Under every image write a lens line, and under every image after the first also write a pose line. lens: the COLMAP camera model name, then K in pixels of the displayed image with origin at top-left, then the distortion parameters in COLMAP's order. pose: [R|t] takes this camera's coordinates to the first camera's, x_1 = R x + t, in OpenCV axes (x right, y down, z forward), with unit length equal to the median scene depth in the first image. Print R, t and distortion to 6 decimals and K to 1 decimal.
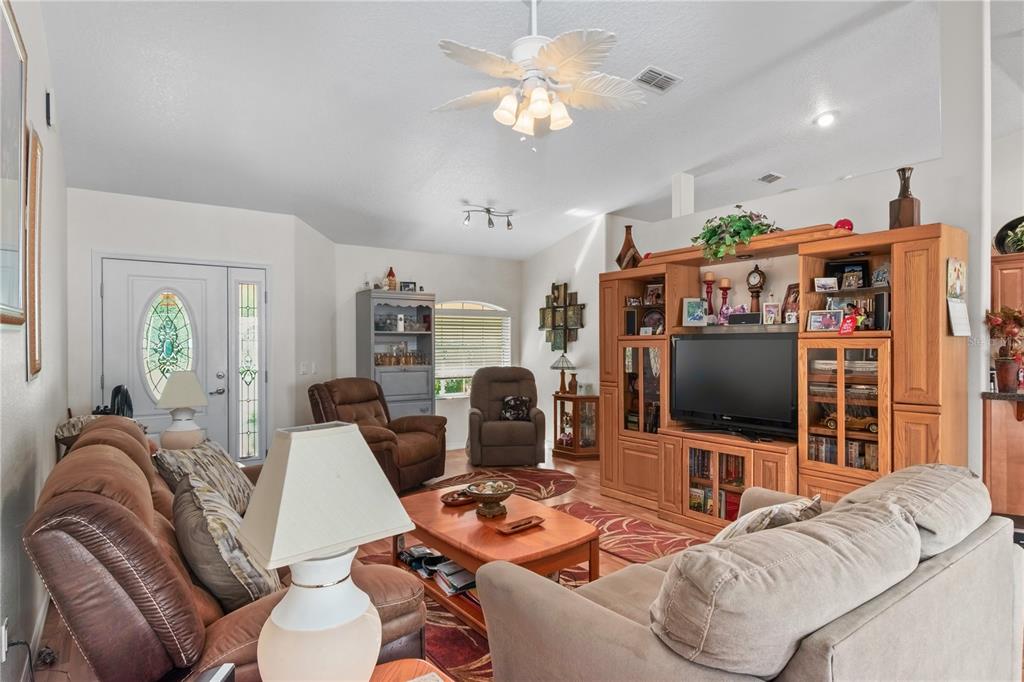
lens RADIAL K [[559.9, 0, 520.1], [0, 559.9, 340.2], [0, 0, 1]] dist [-0.016278, -0.000055]
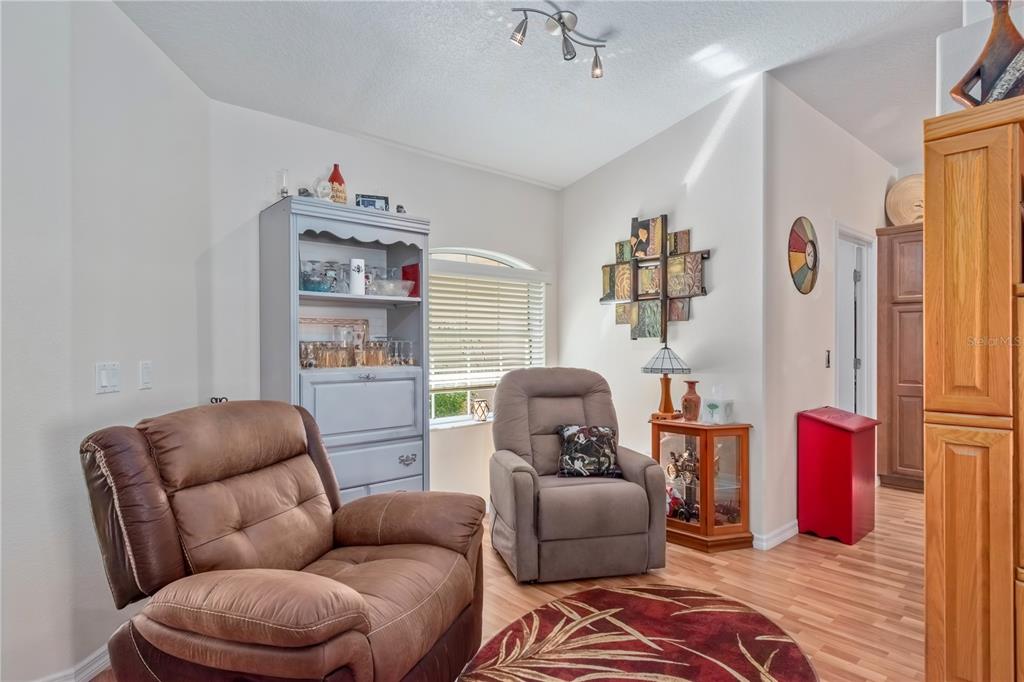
lens RADIAL K [[559.9, 0, 520.1], [0, 559.9, 340.2], [0, 0, 1]] dist [-0.016278, -0.000055]
pose [[0.994219, 0.000928, 0.107366, -0.125357], [-0.001337, 0.999992, 0.003737, 0.019902], [-0.107361, -0.003859, 0.994213, 0.506199]]
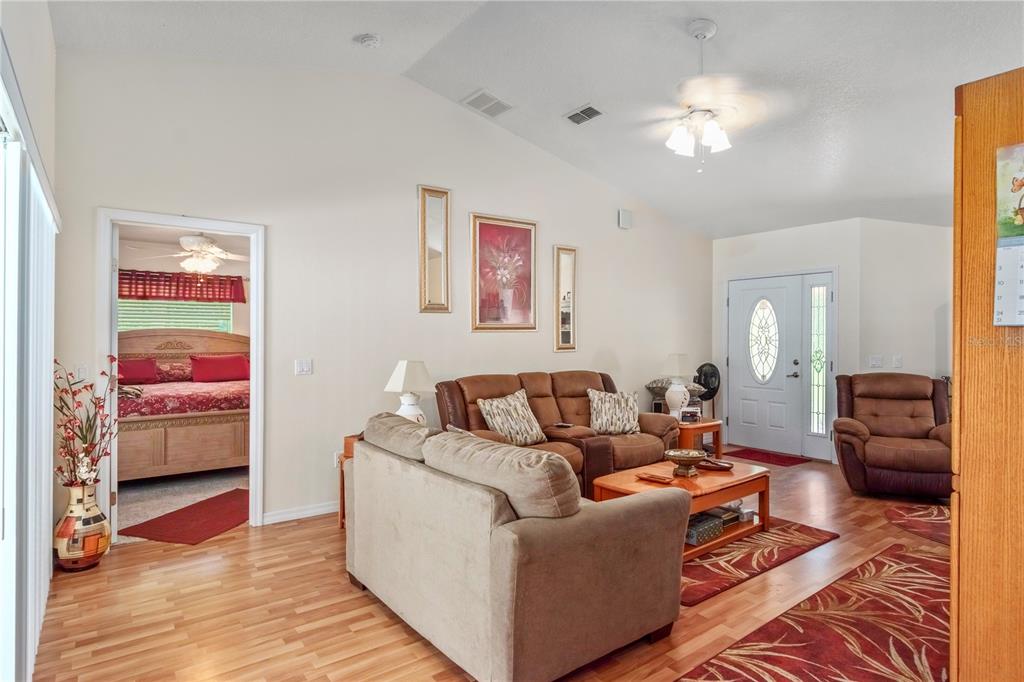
lens RADIAL K [[559.9, 0, 520.1], [0, 559.9, 340.2], [0, 0, 1]] dist [-0.016278, -0.000055]
pose [[0.016865, 0.008479, -0.999822, 0.533982], [-0.002741, 0.999961, 0.008434, 0.003645], [0.999854, 0.002599, 0.016888, 0.281476]]
